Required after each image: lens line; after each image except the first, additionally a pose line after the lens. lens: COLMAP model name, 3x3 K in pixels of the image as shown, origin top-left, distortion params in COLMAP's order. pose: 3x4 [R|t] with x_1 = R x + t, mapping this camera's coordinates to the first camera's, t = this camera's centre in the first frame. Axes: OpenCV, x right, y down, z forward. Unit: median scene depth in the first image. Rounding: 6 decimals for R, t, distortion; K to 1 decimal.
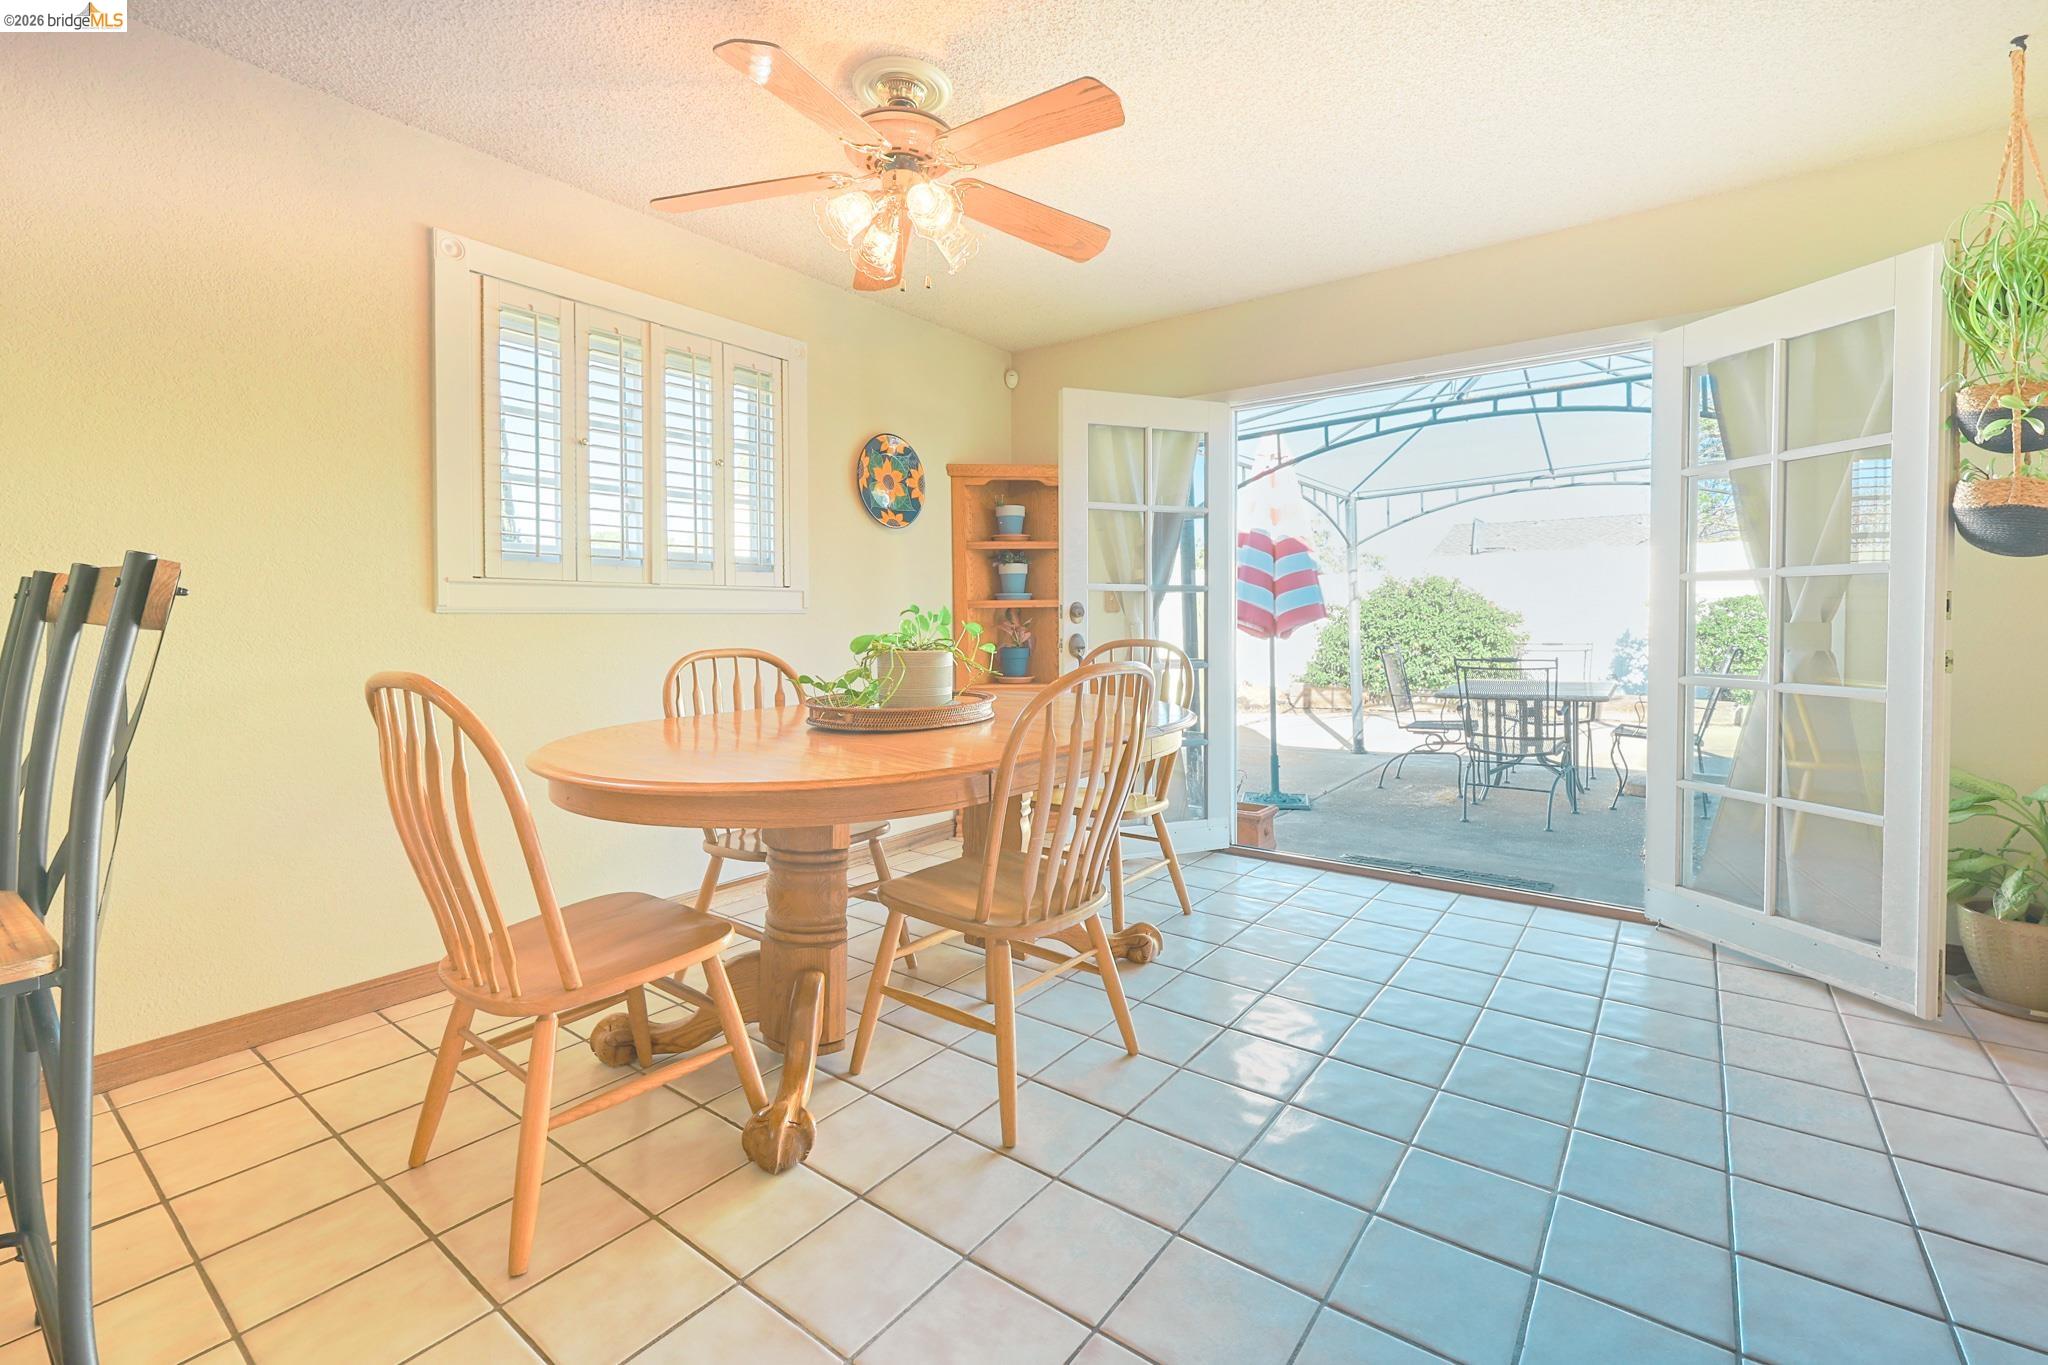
lens RADIAL K [[879.1, 0, 1025.3], [0, 879.1, 646.2], [0, 0, 1]] dist [0.001093, 0.000016]
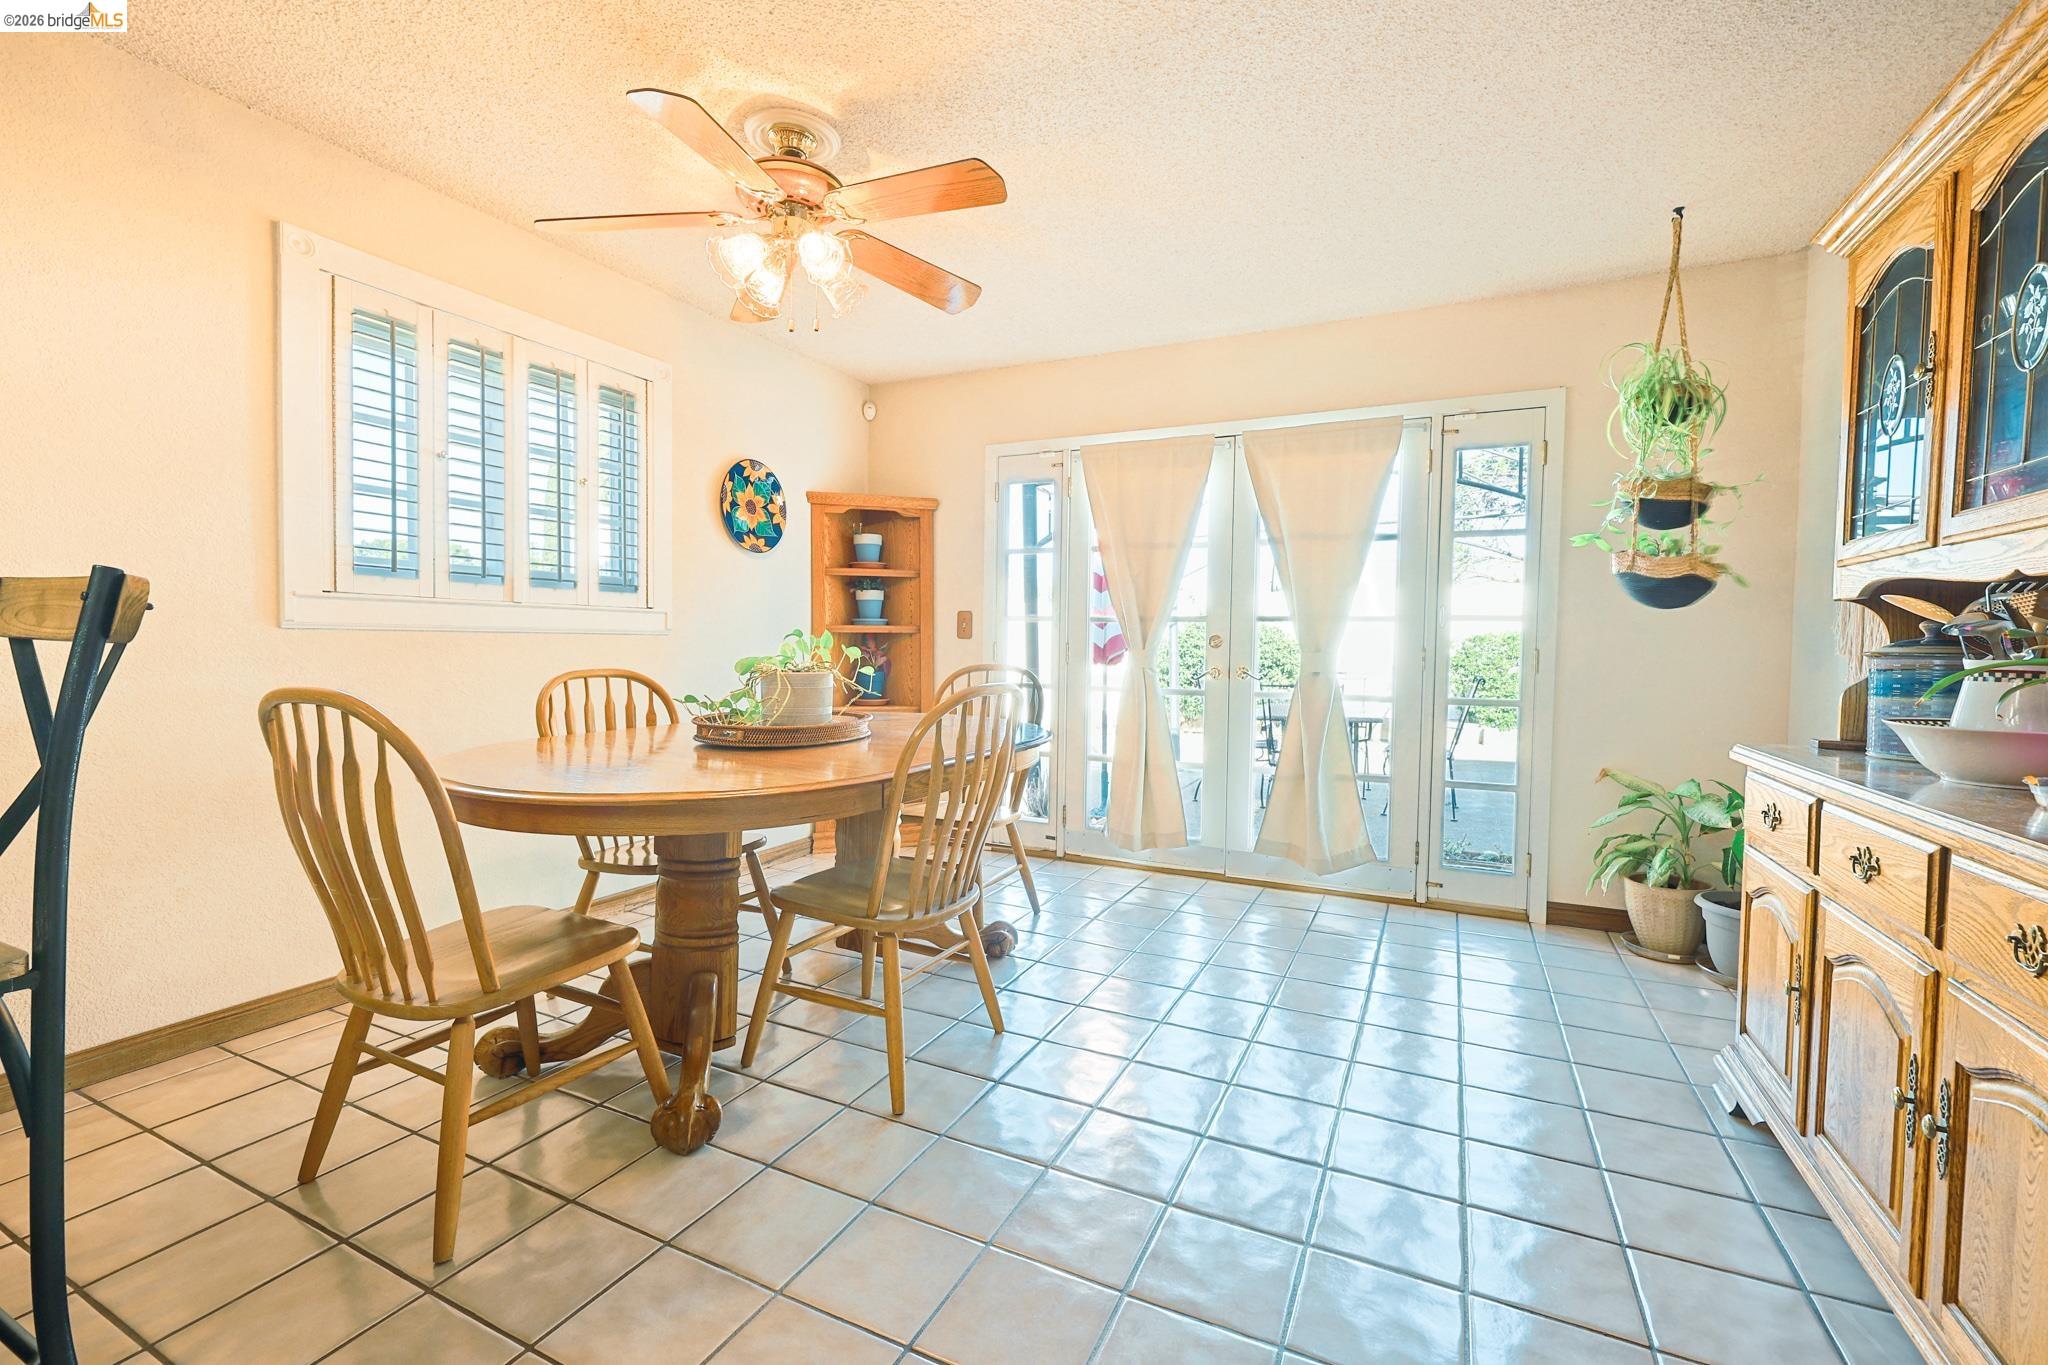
lens RADIAL K [[879.1, 0, 1028.9], [0, 879.1, 692.0], [0, 0, 1]] dist [0.001093, 0.000016]
pose [[0.979309, 0.004633, 0.202319, -0.071514], [-0.009184, 0.999725, 0.021564, 0.003596], [-0.202164, -0.022976, 0.979082, -0.101331]]
